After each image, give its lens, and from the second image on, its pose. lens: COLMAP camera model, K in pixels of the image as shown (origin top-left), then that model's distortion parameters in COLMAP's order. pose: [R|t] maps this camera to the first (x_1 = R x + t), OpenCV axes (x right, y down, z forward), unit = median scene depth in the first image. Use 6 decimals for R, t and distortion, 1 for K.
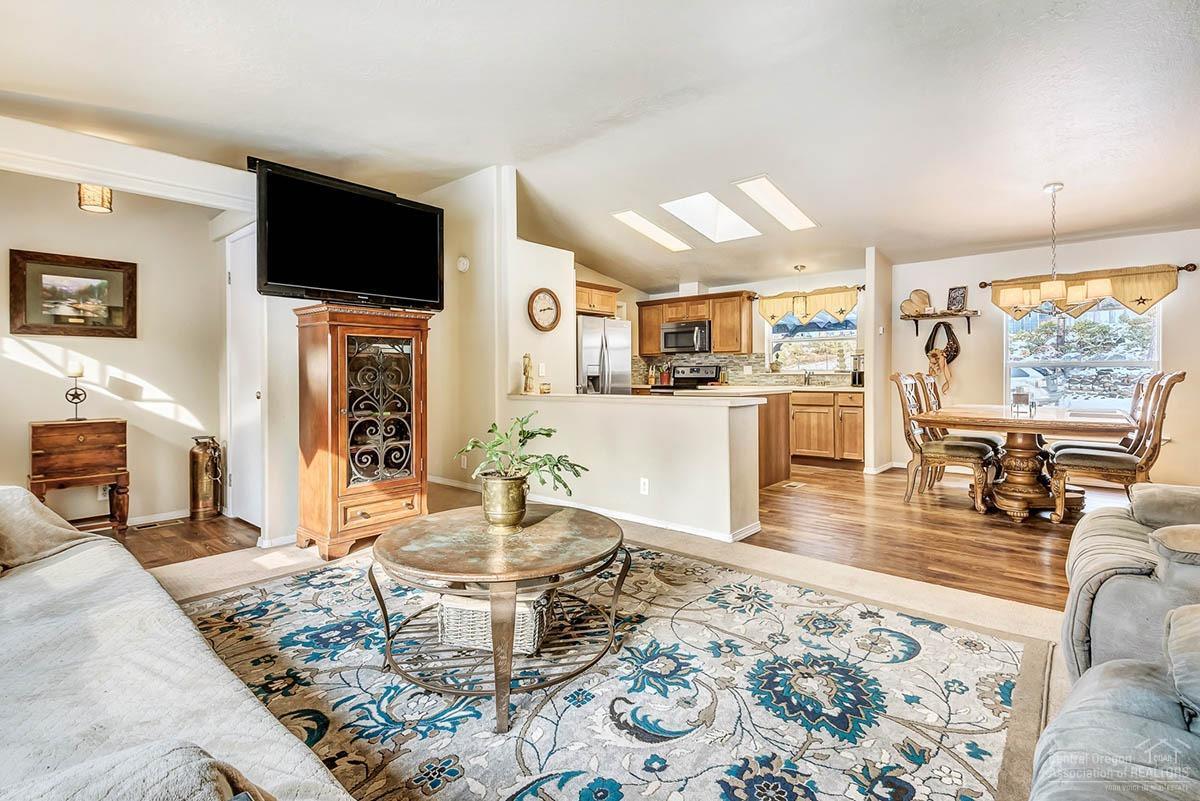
lens RADIAL K [[550.9, 0, 597.1], [0, 550.9, 394.7], [0, 0, 1]] dist [0.025006, -0.021211]
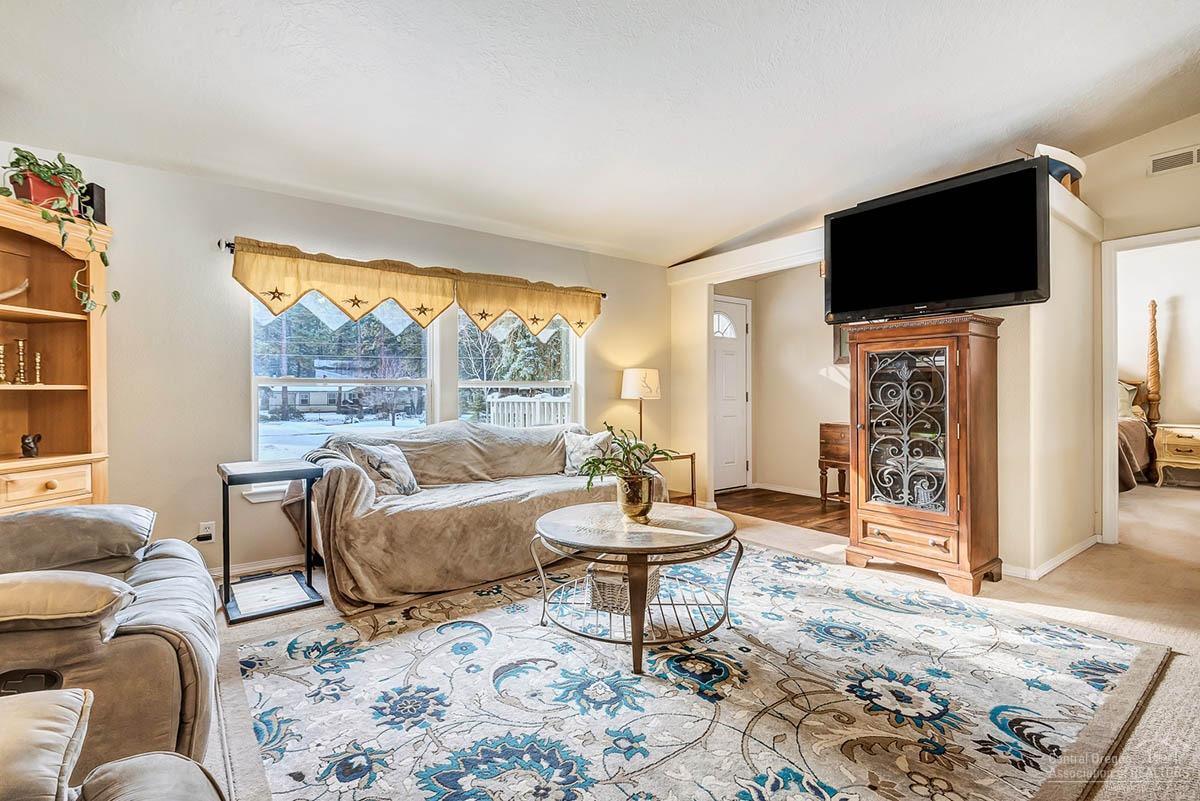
lens RADIAL K [[550.9, 0, 597.1], [0, 550.9, 394.7], [0, 0, 1]] dist [0.025006, -0.021211]
pose [[-0.186020, 0.009480, -0.982500, 0.353901], [-0.037208, 0.999168, 0.016685, -0.015286], [0.981841, 0.039660, -0.185512, 0.384282]]
